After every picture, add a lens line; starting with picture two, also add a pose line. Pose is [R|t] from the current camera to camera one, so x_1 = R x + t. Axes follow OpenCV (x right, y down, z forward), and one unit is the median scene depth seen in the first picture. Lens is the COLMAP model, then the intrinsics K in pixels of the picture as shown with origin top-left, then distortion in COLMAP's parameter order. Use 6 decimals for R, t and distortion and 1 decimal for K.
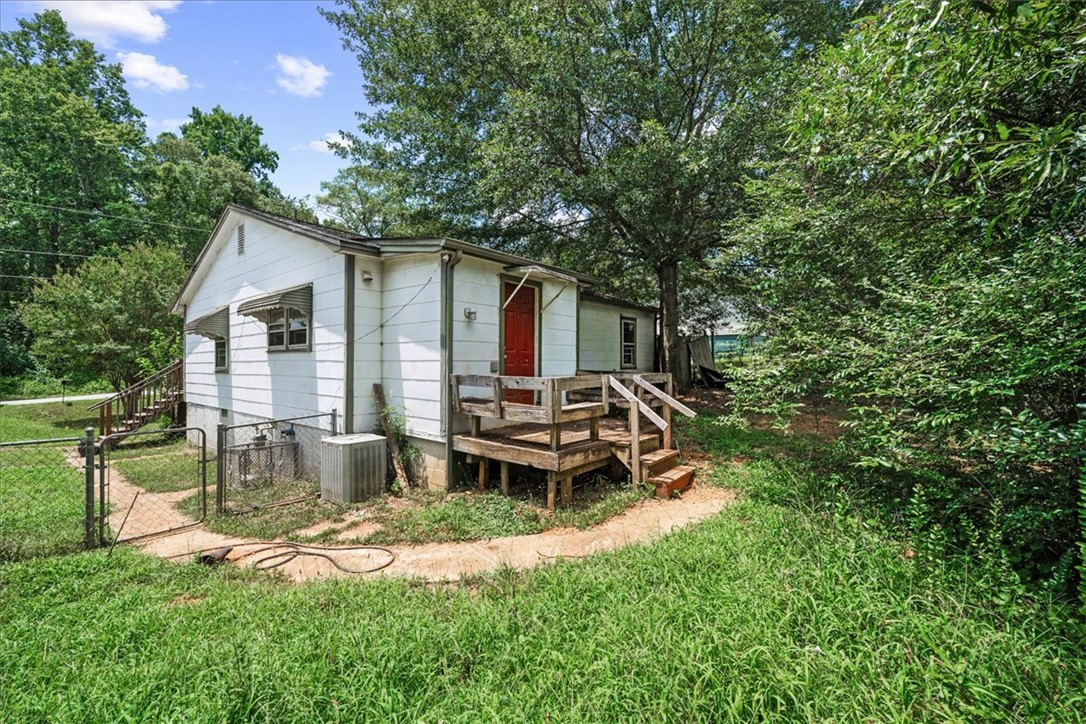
lens RADIAL K [[433.2, 0, 543.0], [0, 433.2, 362.0], [0, 0, 1]] dist [-0.001726, -0.000103]
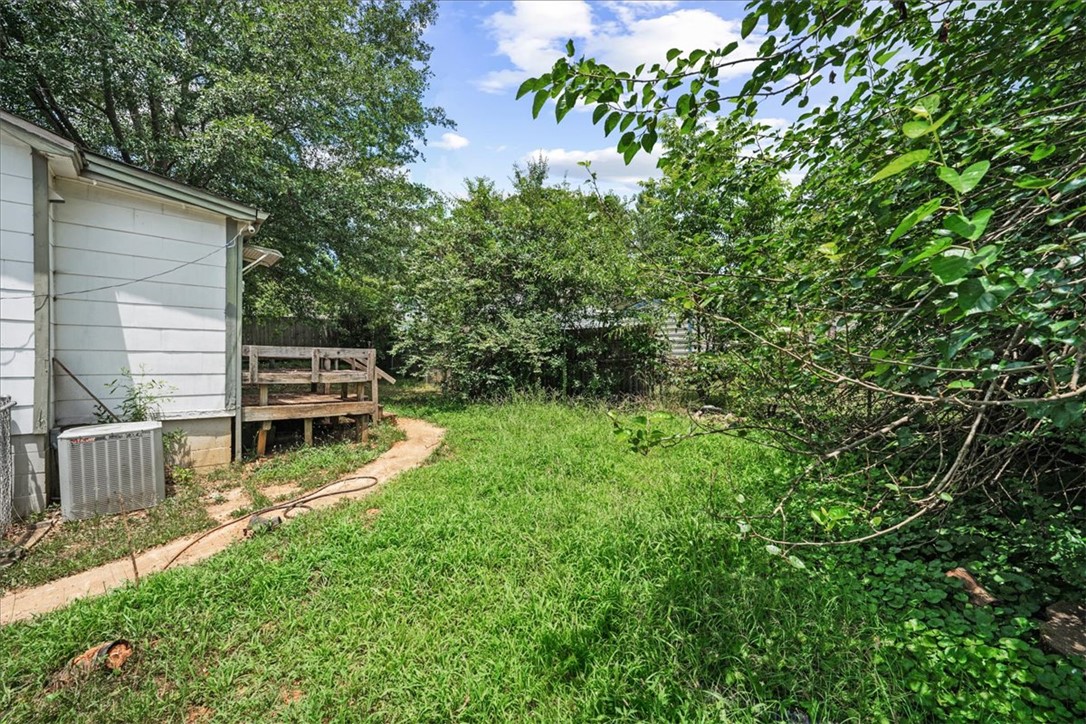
lens RADIAL K [[433.2, 0, 543.0], [0, 433.2, 362.0], [0, 0, 1]] dist [-0.001726, -0.000103]
pose [[0.152882, 0.003548, 0.988238, -1.281625], [-0.003225, 0.999990, -0.003092, 0.079143], [-0.988239, -0.002714, 0.152892, 0.205926]]
